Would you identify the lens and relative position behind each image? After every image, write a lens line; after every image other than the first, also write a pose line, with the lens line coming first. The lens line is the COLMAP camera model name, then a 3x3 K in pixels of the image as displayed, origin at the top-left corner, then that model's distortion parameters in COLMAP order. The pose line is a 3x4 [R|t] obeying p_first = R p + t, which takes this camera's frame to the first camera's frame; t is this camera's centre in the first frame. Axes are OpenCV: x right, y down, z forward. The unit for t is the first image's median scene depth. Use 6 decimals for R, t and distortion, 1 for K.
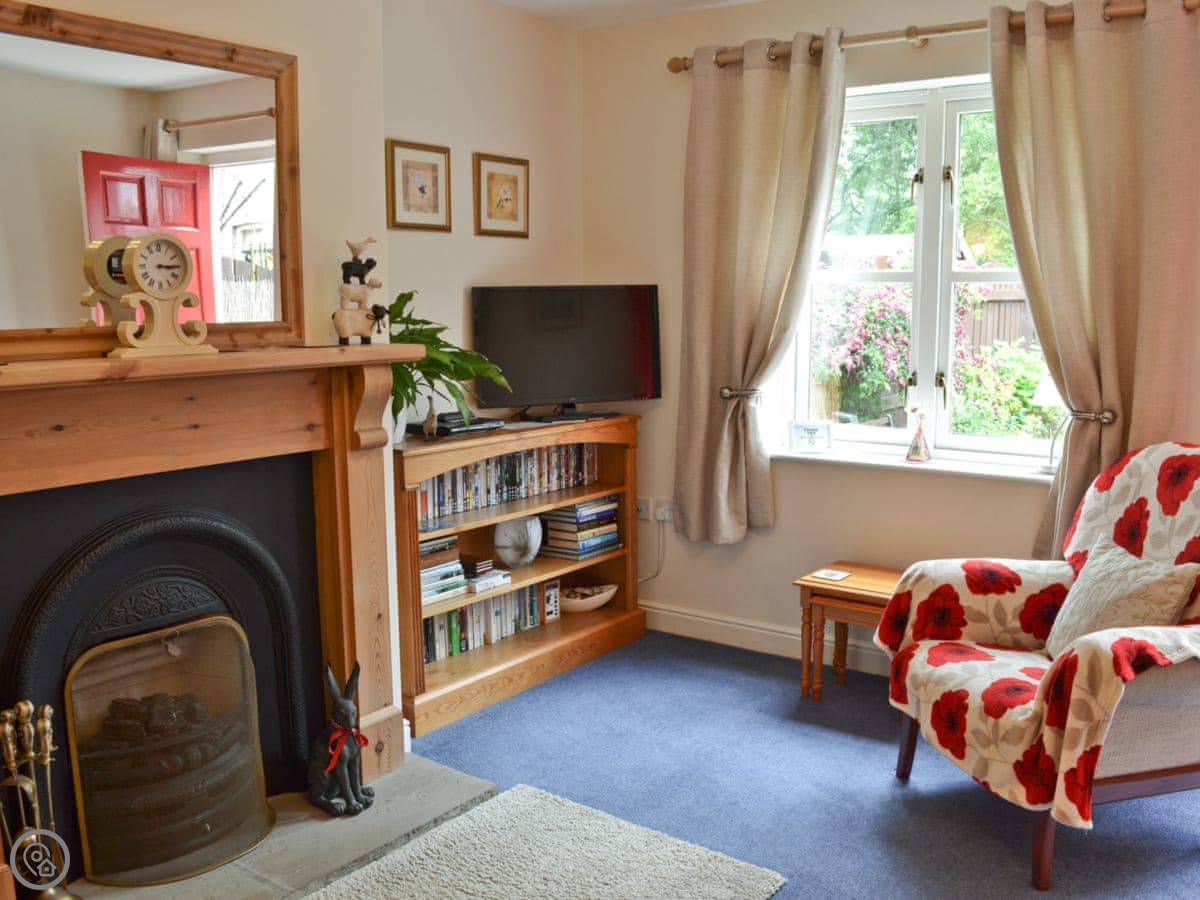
lens RADIAL K [[1050.7, 0, 600.0], [0, 1050.7, 450.0], [0, 0, 1]] dist [-0.084483, 0.003578]
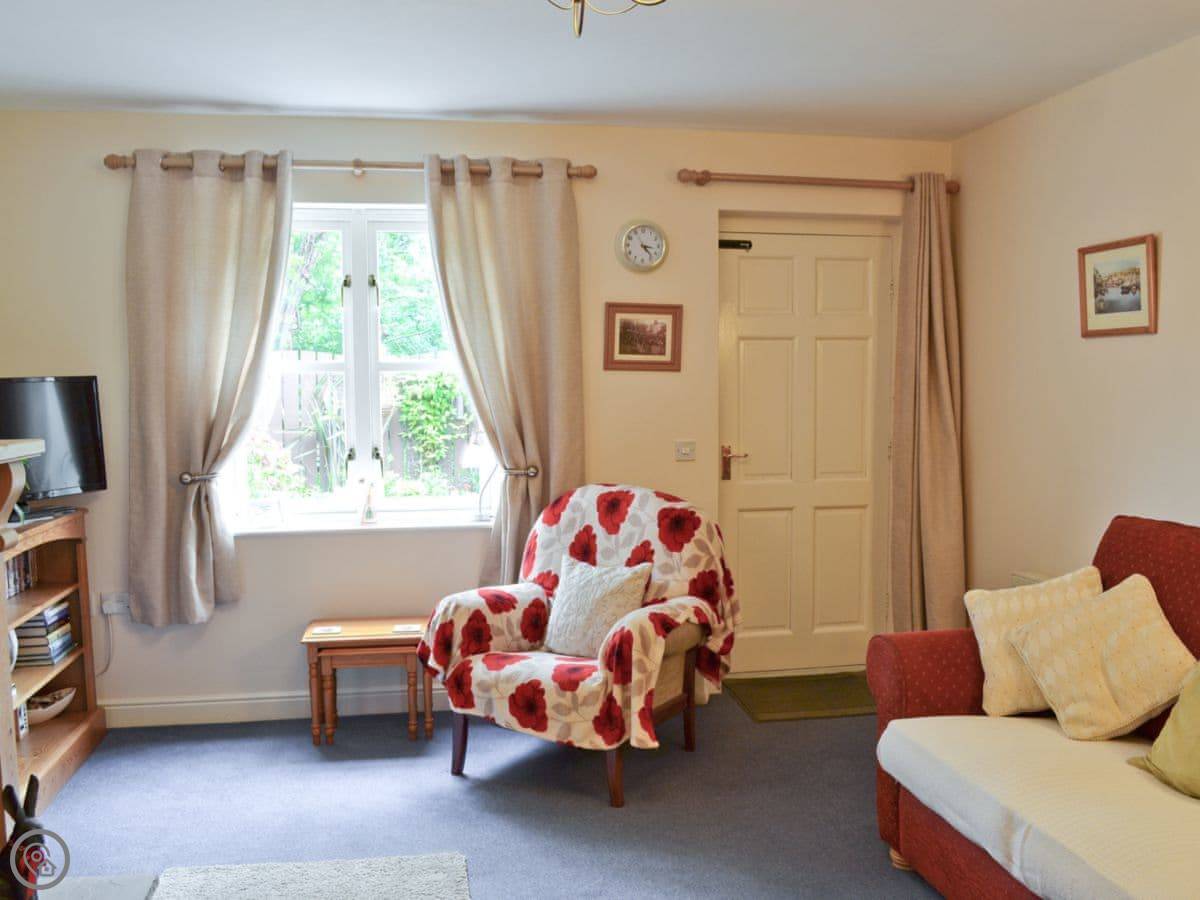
lens RADIAL K [[1050.7, 0, 600.0], [0, 1050.7, 450.0], [0, 0, 1]] dist [-0.084483, 0.003578]
pose [[0.715177, -0.052049, 0.697003, -0.416957], [0.107931, 0.993486, -0.036557, -0.000673], [-0.690560, 0.101373, 0.716136, -0.032747]]
